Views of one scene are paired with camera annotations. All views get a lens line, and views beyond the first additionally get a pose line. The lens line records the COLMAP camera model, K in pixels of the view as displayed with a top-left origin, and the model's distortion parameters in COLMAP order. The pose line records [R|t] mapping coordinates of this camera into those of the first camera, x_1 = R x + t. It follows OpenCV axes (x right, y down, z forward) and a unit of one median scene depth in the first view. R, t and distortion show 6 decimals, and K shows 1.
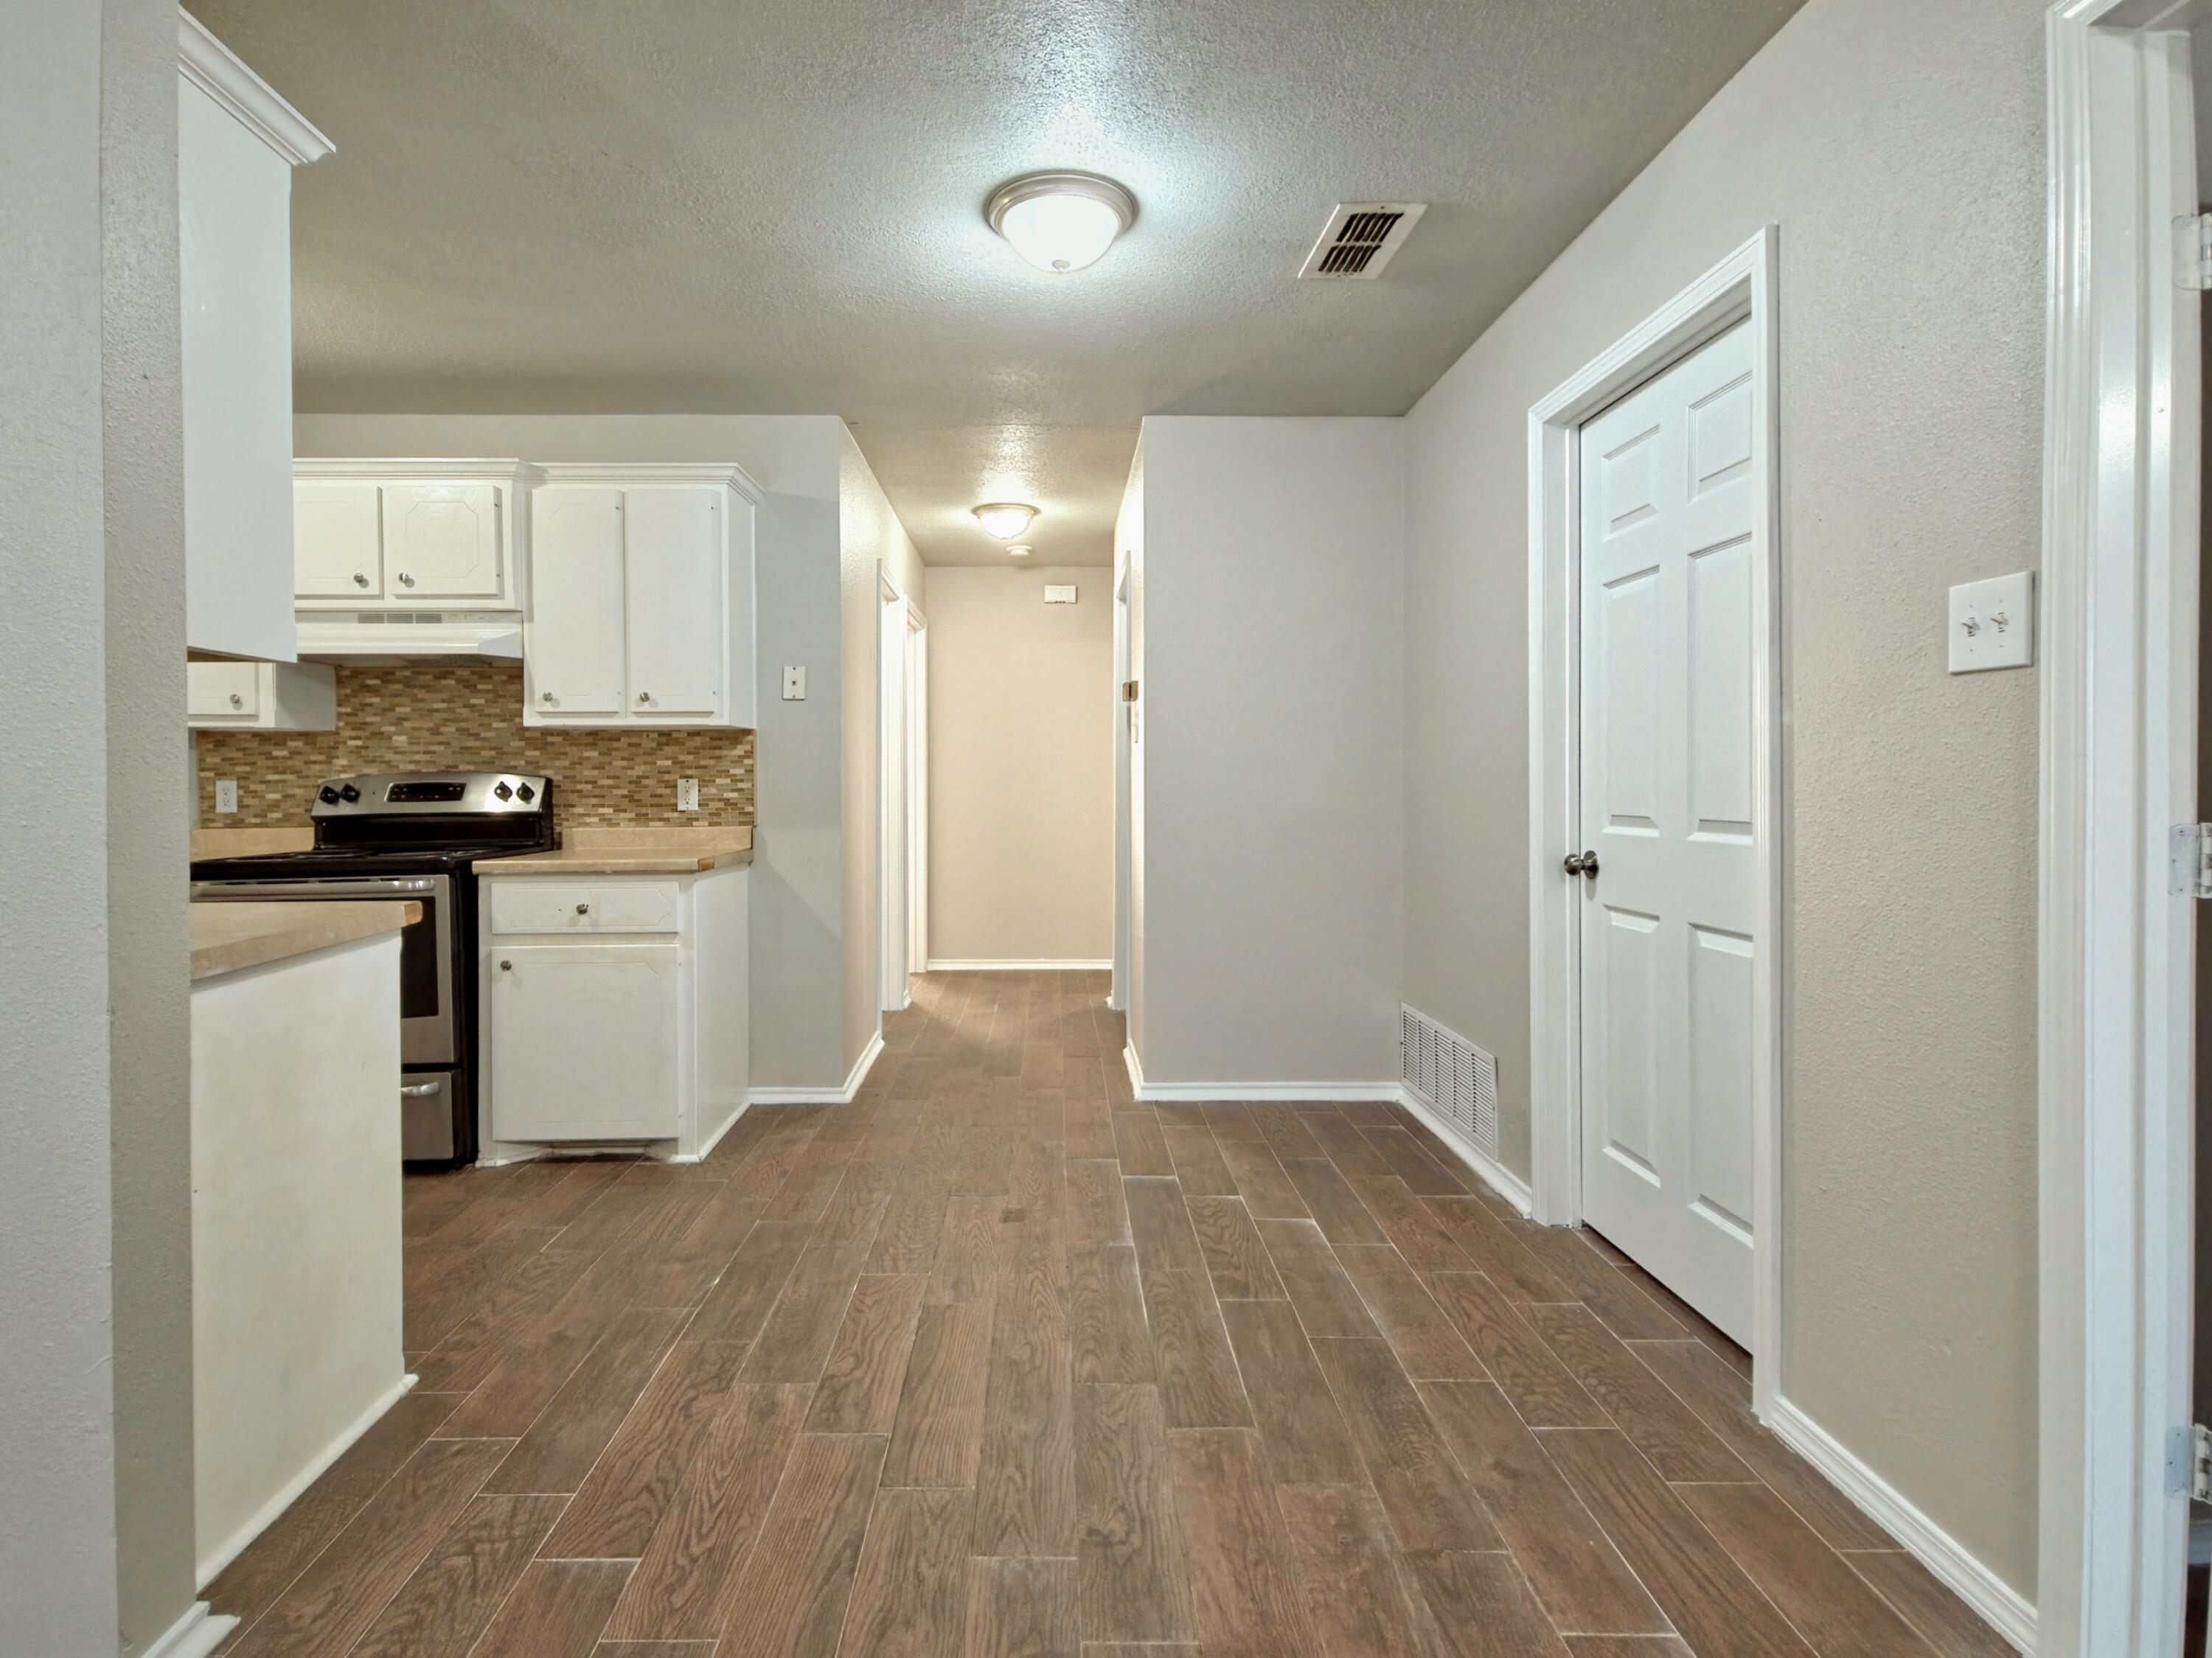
lens RADIAL K [[1068.9, 0, 1078.4], [0, 1068.9, 774.4], [0, 0, 1]] dist [0.002336, 0.000140]
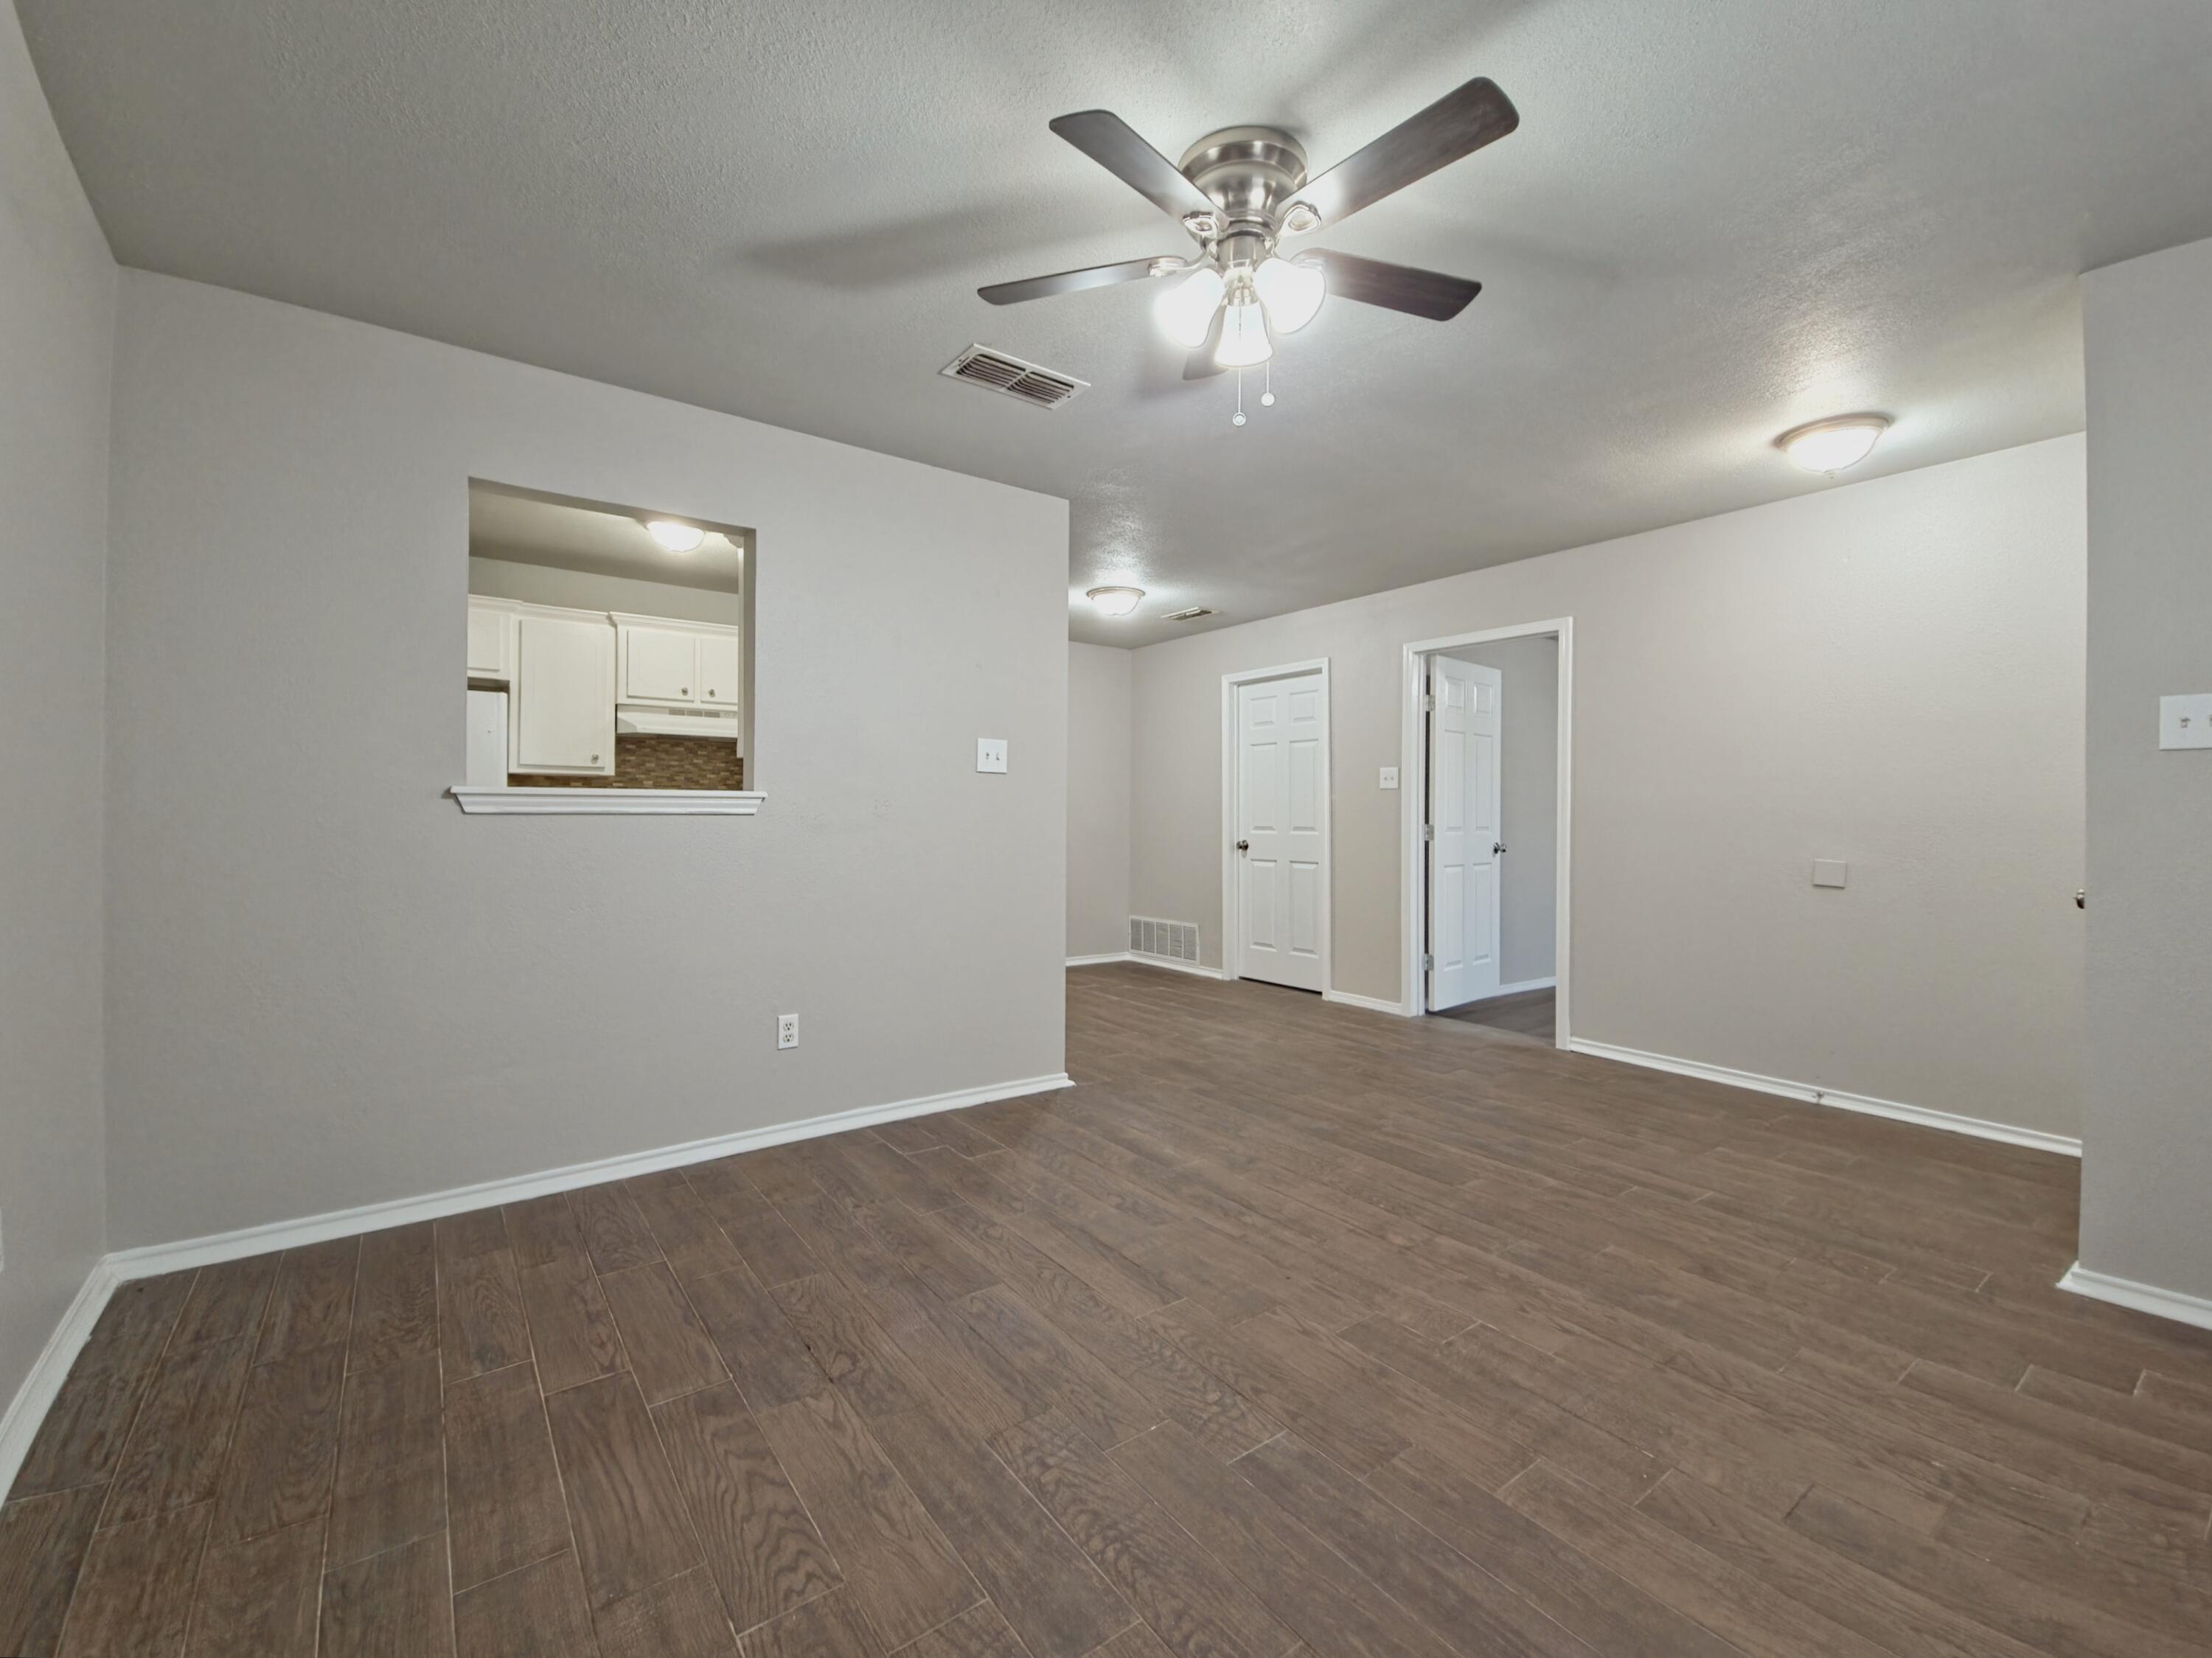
lens RADIAL K [[906.7, 0, 1104.5], [0, 906.7, 811.2], [0, 0, 1]] dist [0.015969, -0.000215]
pose [[0.812765, 0.011887, 0.582471, -0.872913], [-0.011213, 0.999926, -0.004760, 0.007918], [-0.582484, -0.002662, 0.812838, -0.511603]]
